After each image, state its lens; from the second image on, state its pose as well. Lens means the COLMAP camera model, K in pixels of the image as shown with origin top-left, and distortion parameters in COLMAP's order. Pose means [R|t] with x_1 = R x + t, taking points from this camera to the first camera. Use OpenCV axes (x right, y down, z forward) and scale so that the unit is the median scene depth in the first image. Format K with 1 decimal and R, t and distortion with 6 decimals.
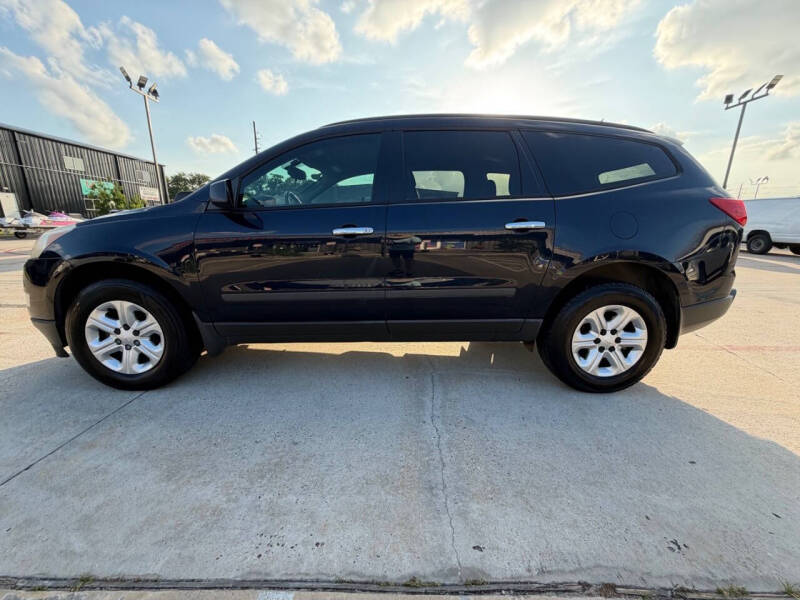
lens RADIAL K [[316.8, 0, 398.2], [0, 316.8, 298.4], [0, 0, 1]] dist [-0.001658, 0.000361]
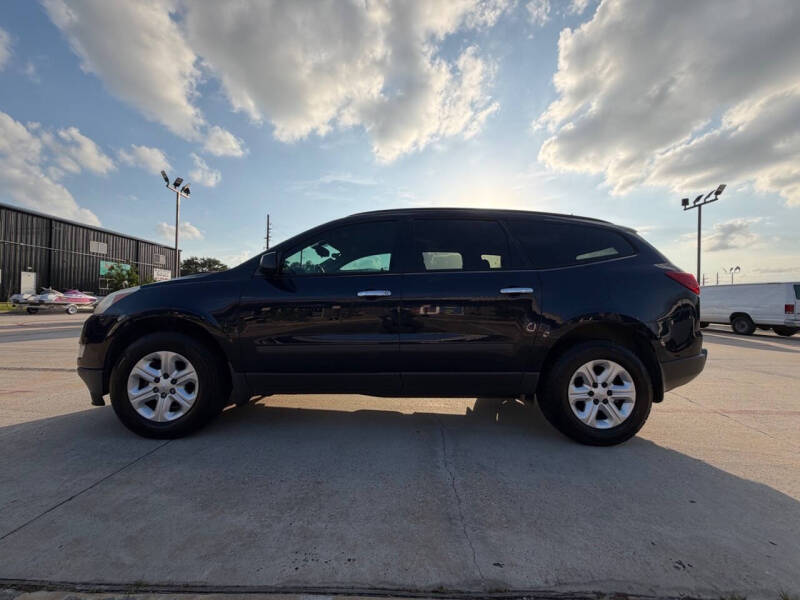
lens RADIAL K [[319.3, 0, 397.9], [0, 319.3, 299.4], [0, 0, 1]] dist [-0.000074, 0.000428]
pose [[0.999902, 0.009556, 0.010247, -0.061319], [-0.006635, 0.967069, -0.254427, 0.108803], [-0.012341, 0.254334, 0.967038, -0.157223]]
